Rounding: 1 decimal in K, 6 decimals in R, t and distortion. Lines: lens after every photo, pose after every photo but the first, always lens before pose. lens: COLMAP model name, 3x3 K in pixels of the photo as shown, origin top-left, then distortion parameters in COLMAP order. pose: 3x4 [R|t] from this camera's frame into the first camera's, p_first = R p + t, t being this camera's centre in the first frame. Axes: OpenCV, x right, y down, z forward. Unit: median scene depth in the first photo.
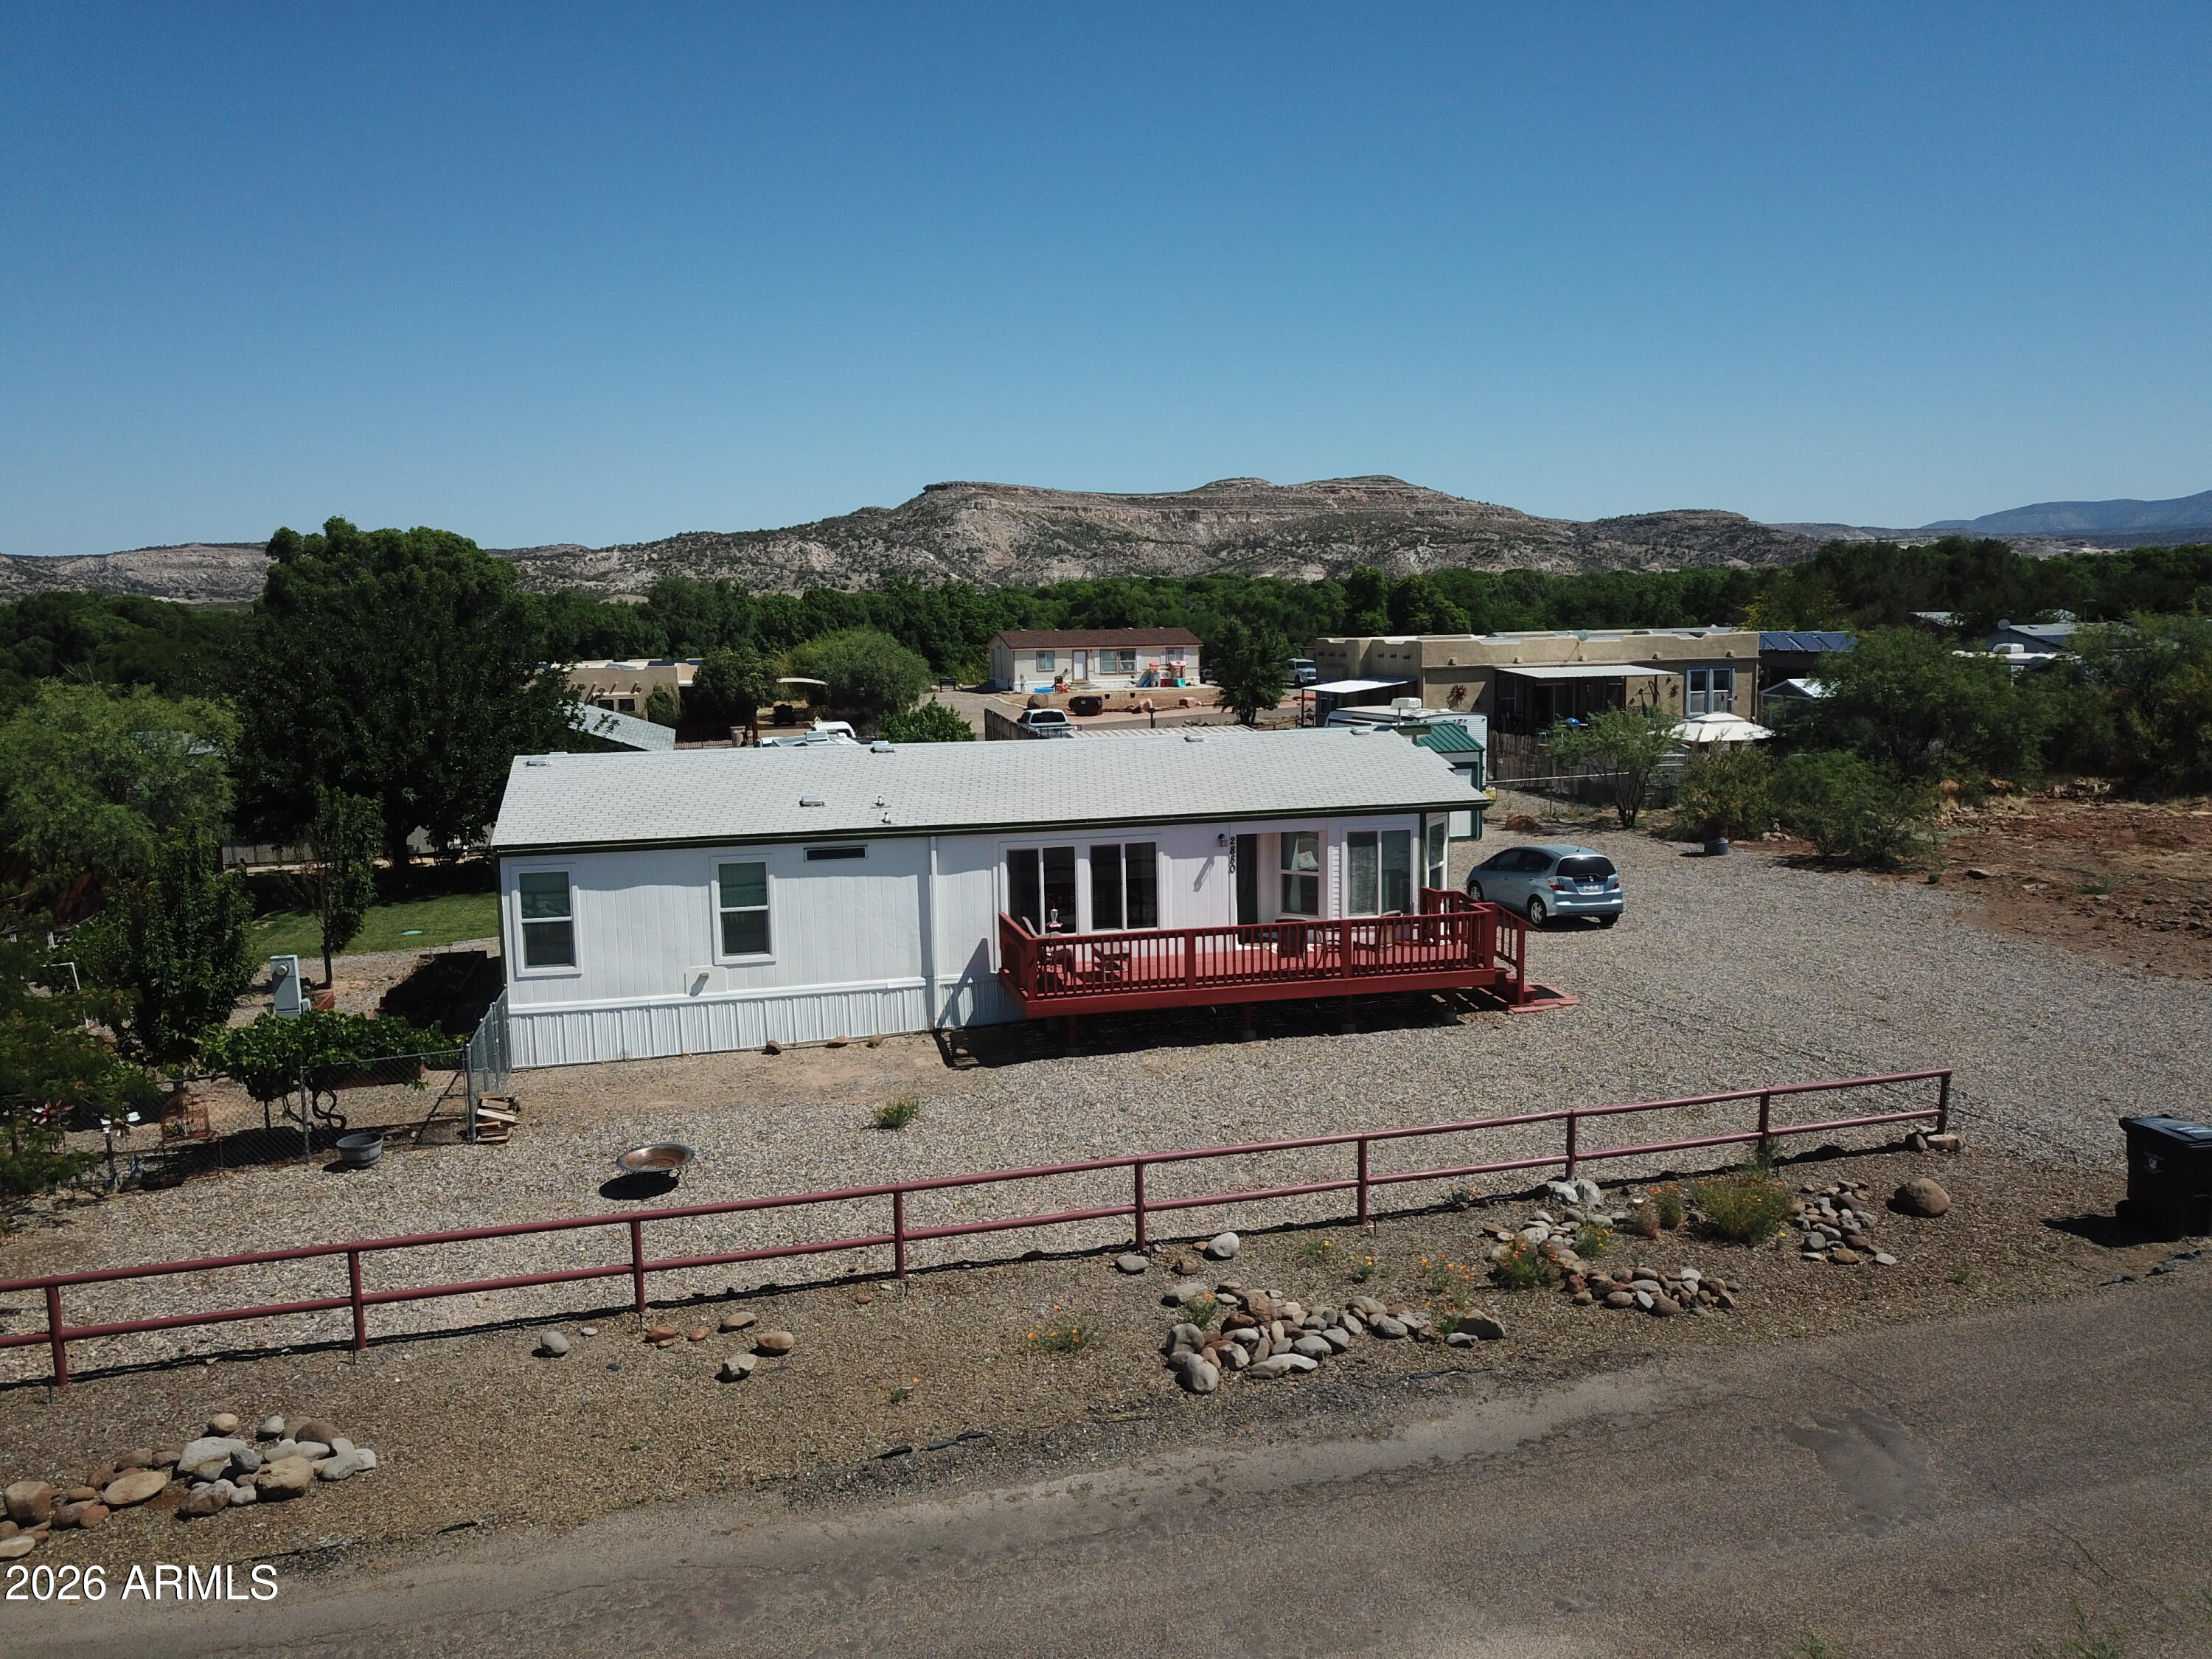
lens RADIAL K [[1698.5, 0, 1123.1], [0, 1698.5, 831.6], [0, 0, 1]] dist [0.012927, -0.010152]
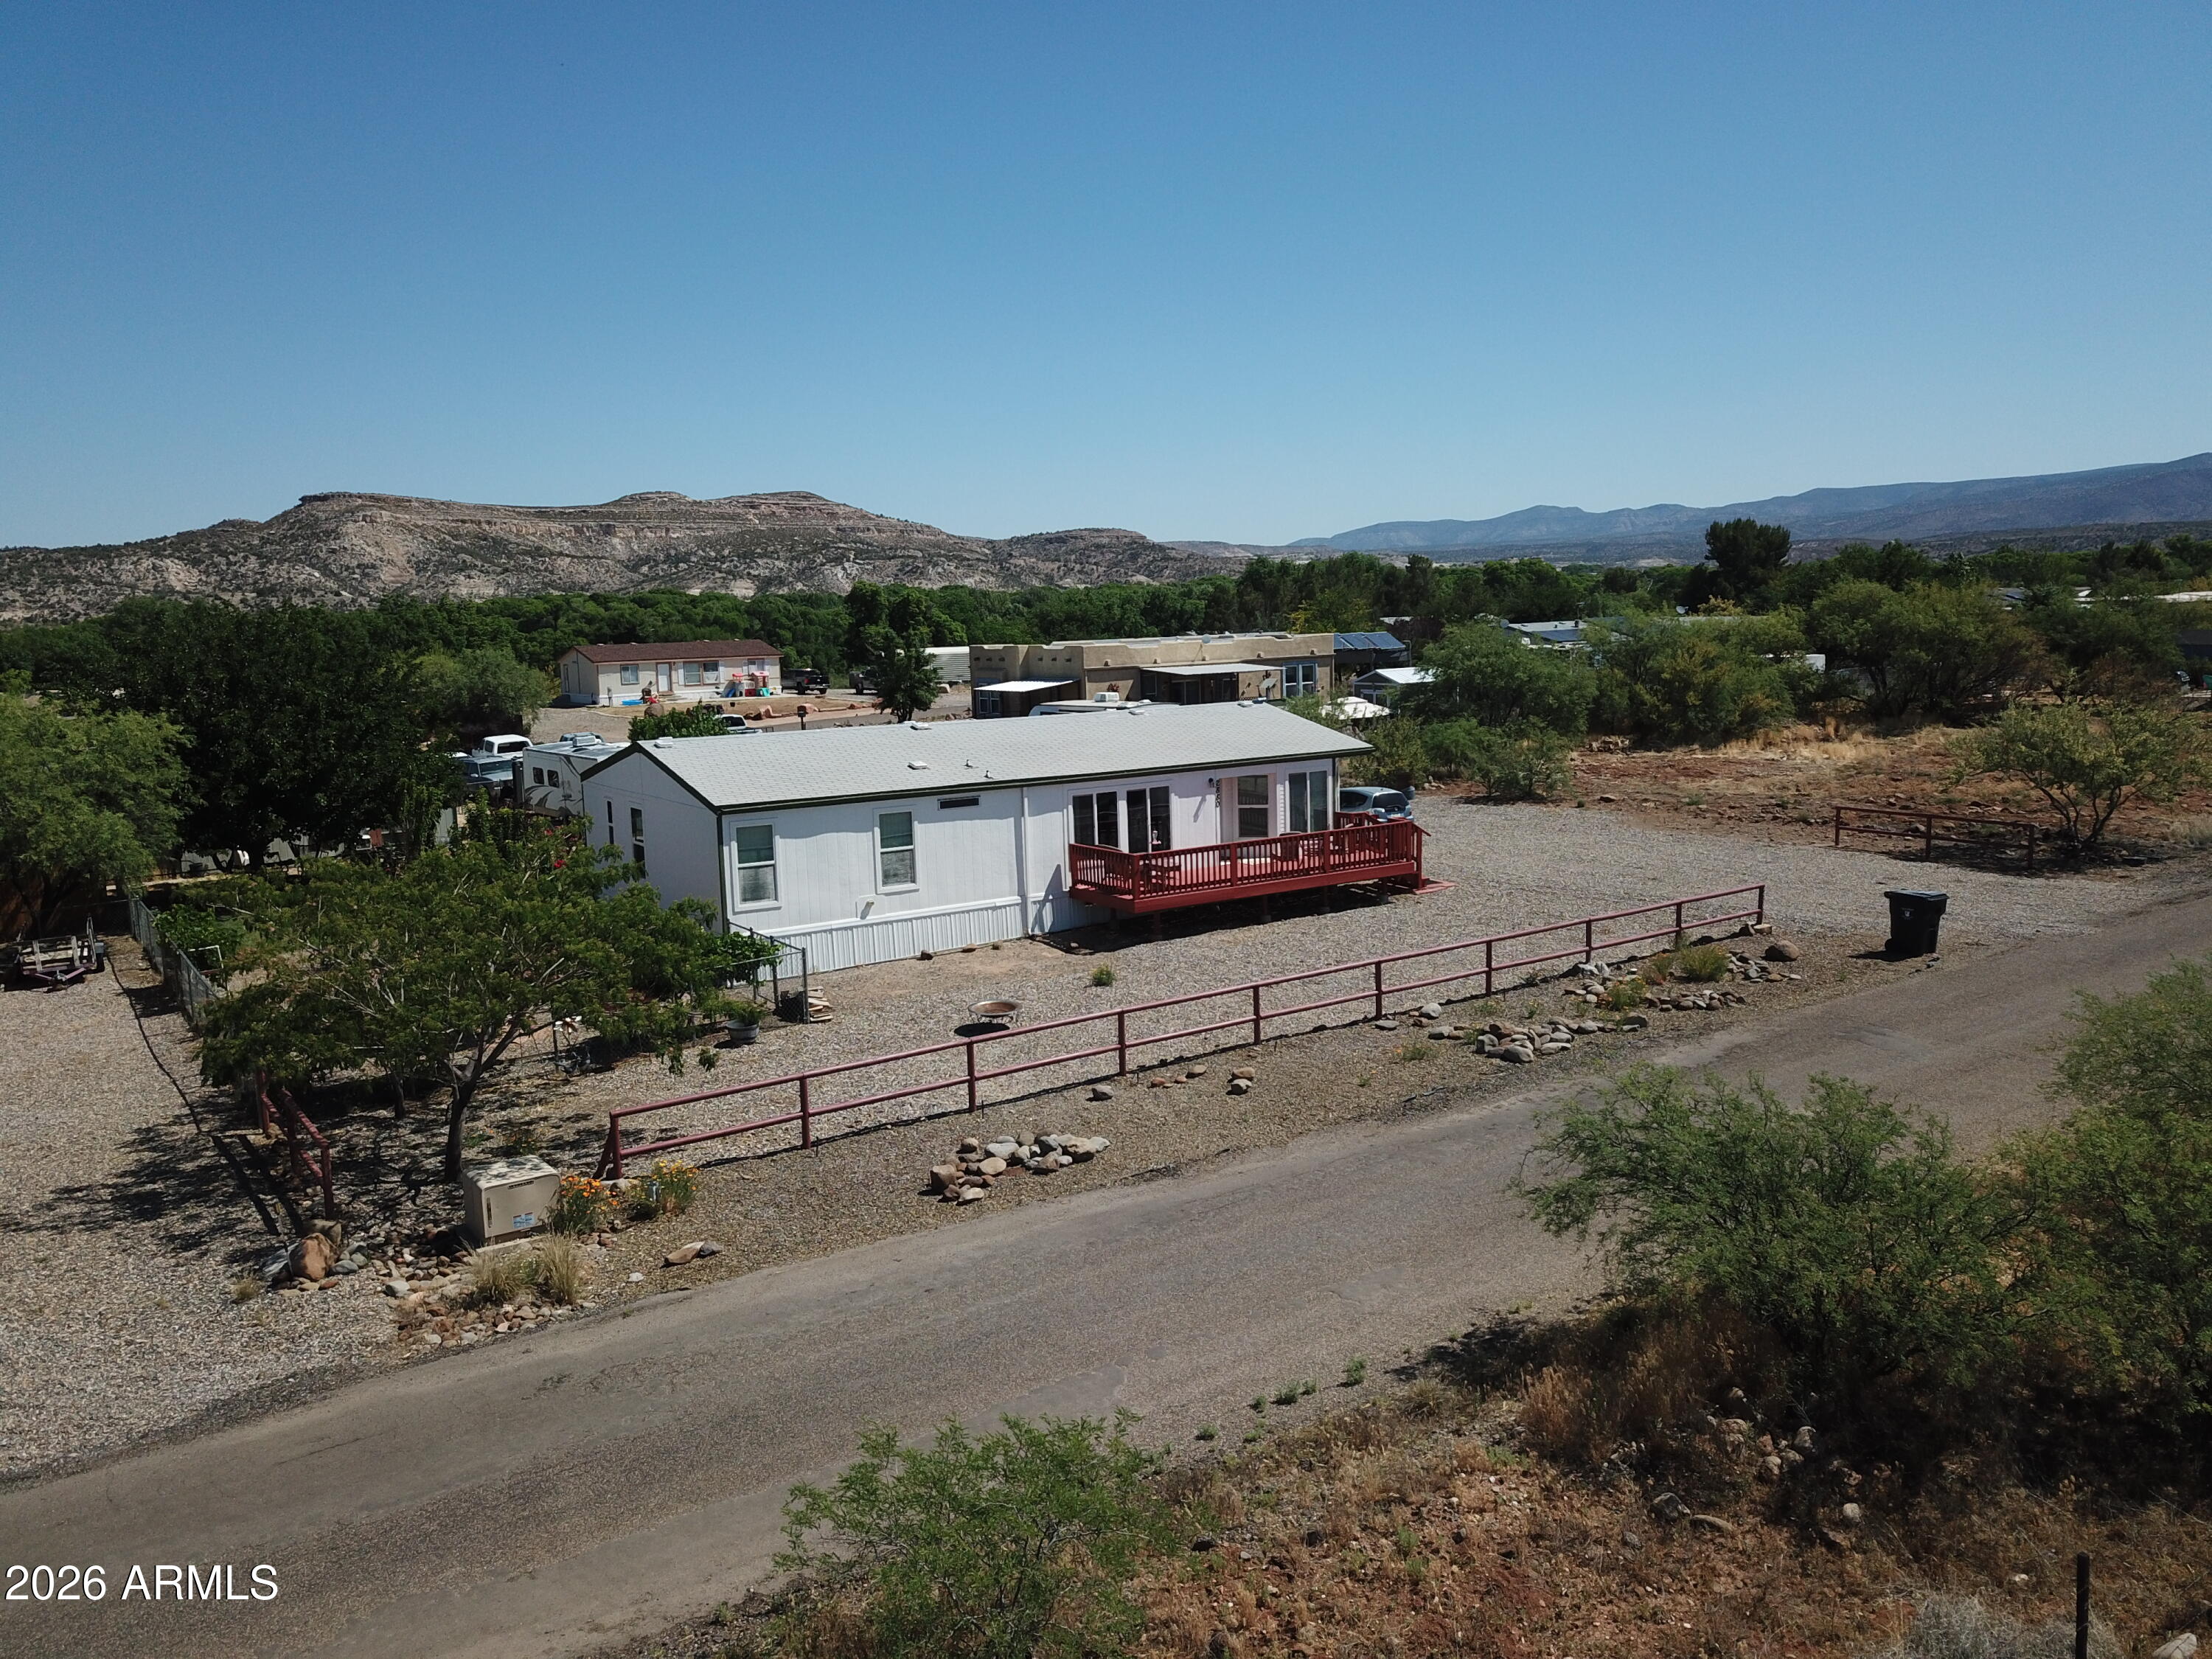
lens RADIAL K [[1698.5, 0, 1125.0], [0, 1698.5, 826.7], [0, 0, 1]] dist [0.012927, -0.010152]
pose [[0.943105, -0.053251, 0.328203, -0.245645], [0.057102, 0.998366, -0.002101, 0.021283], [-0.327555, 0.020722, 0.944605, -0.133432]]
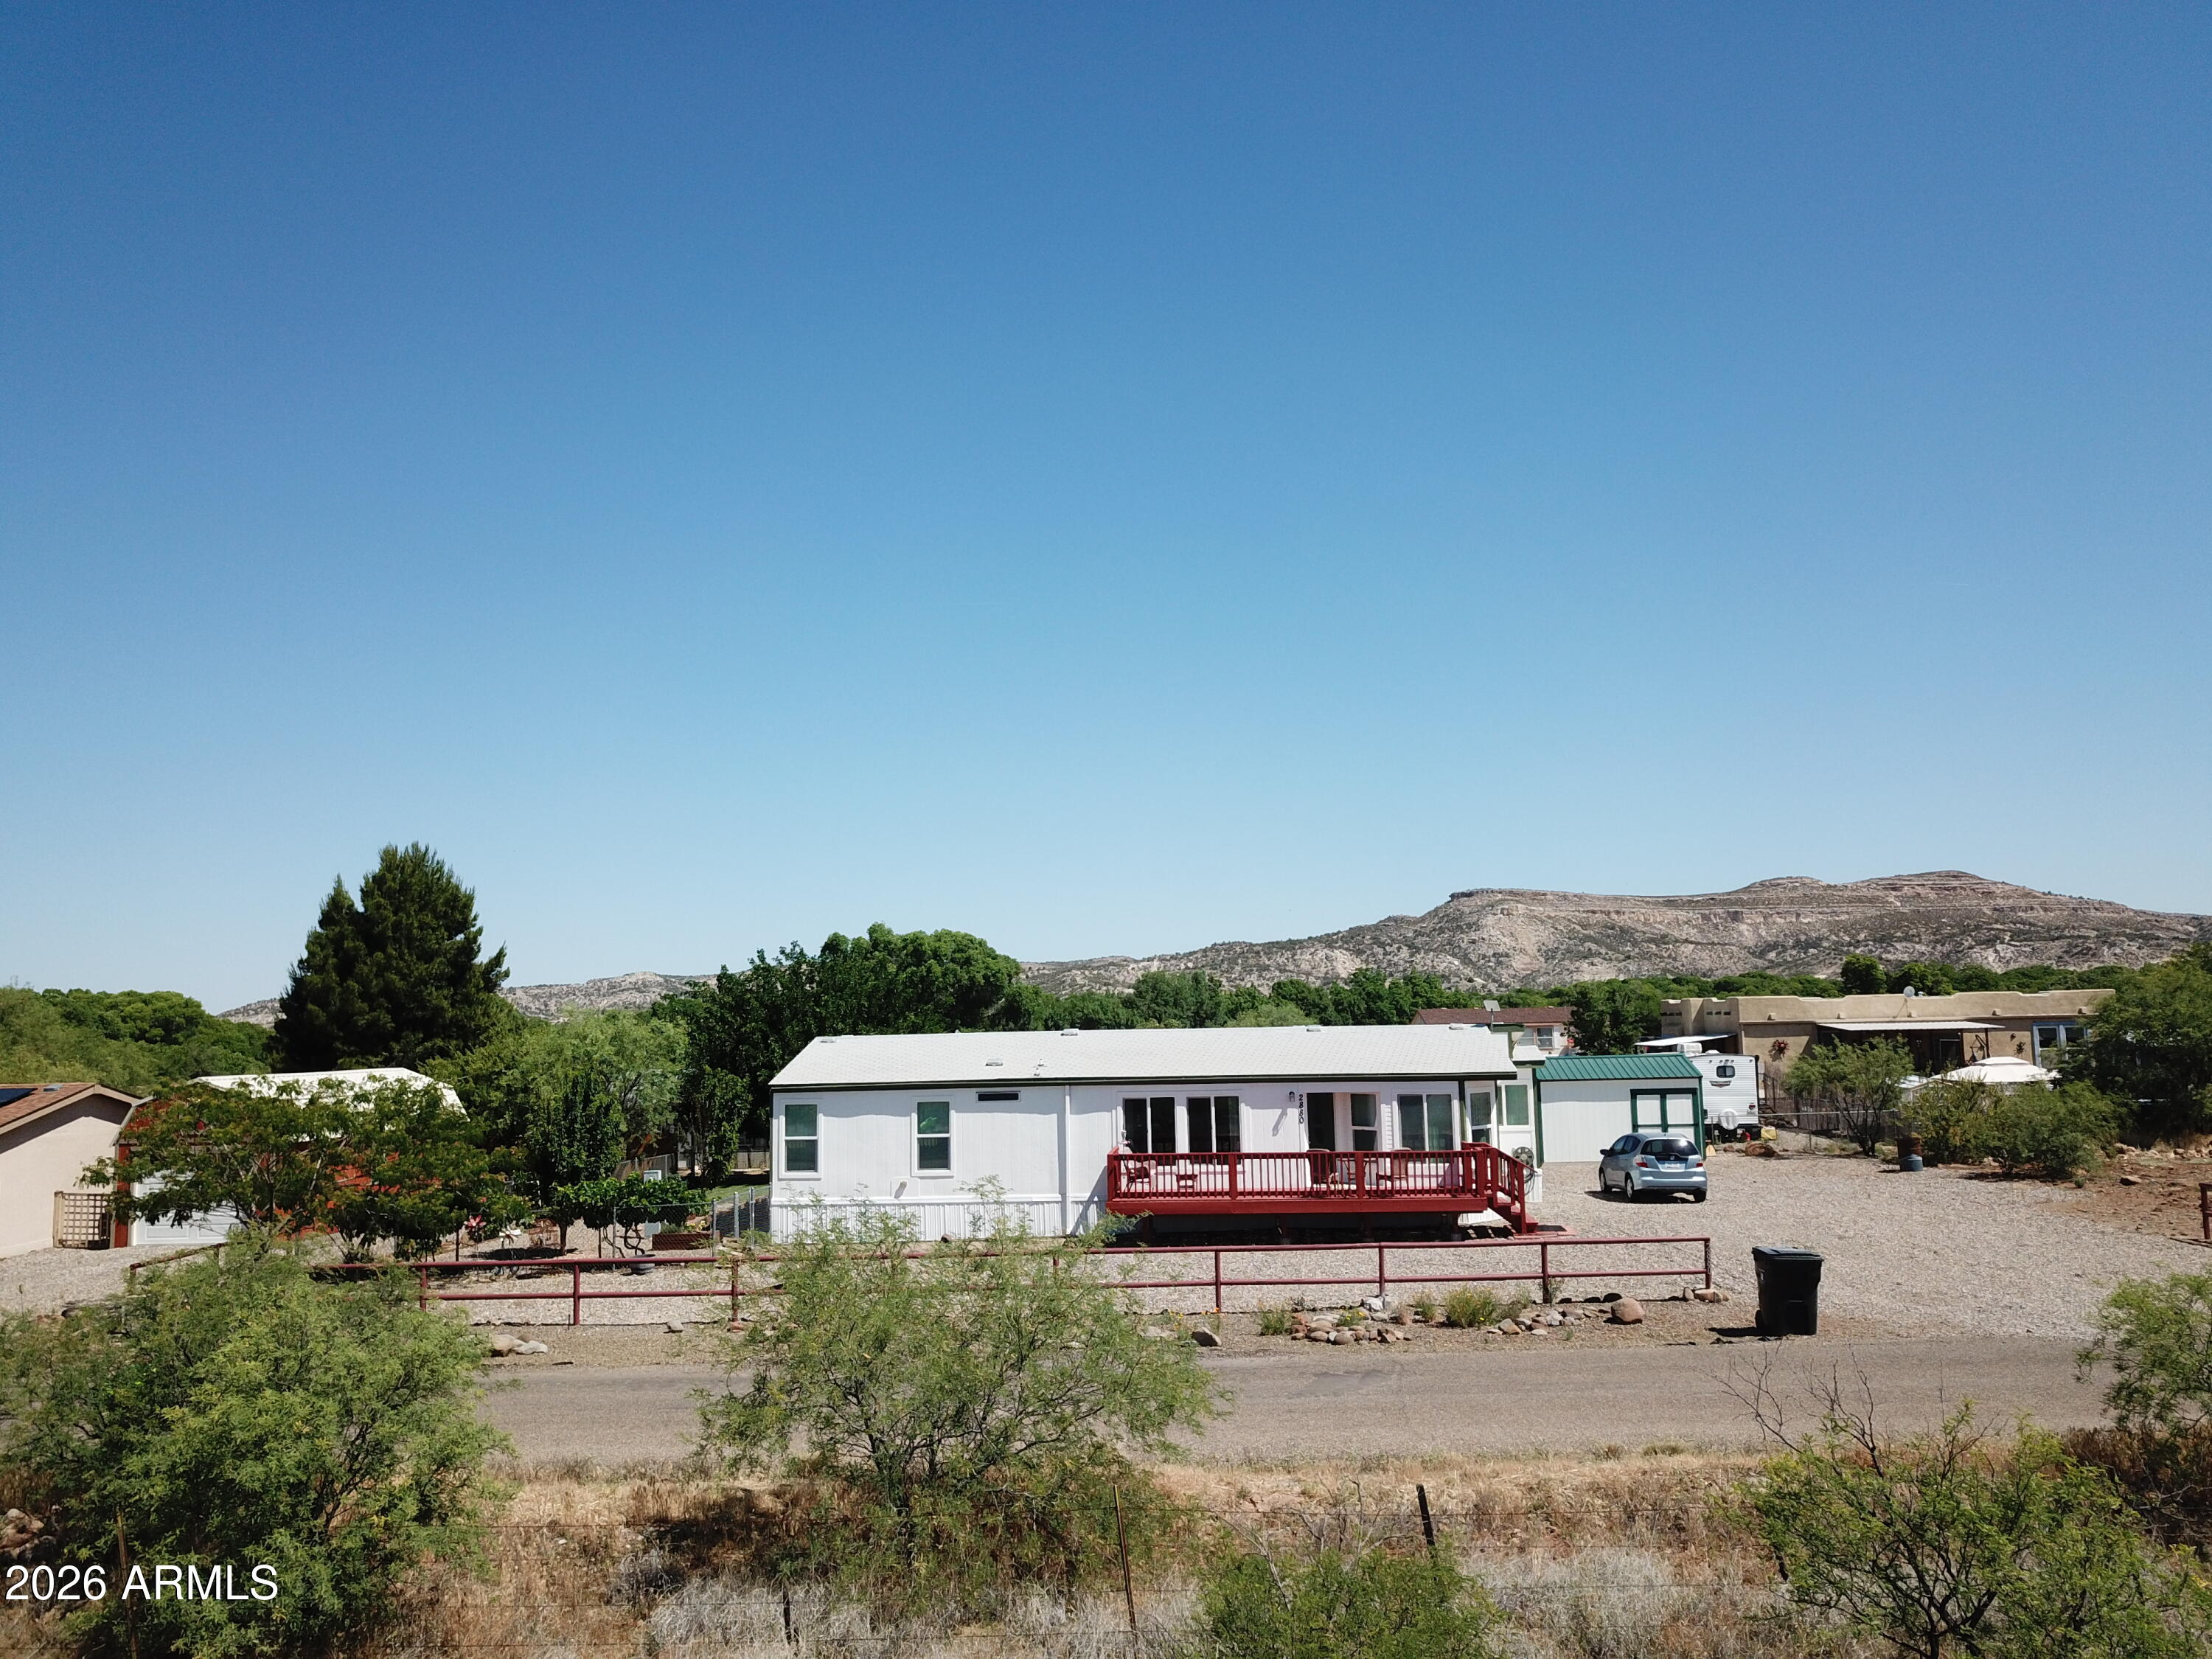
lens RADIAL K [[1698.5, 0, 1118.1], [0, 1698.5, 816.0], [0, 0, 1]] dist [0.012927, -0.010152]
pose [[0.951108, -0.040634, -0.306173, 0.185368], [-0.035852, 0.970082, -0.240117, 0.062175], [0.306770, 0.239354, 0.921196, -0.156561]]
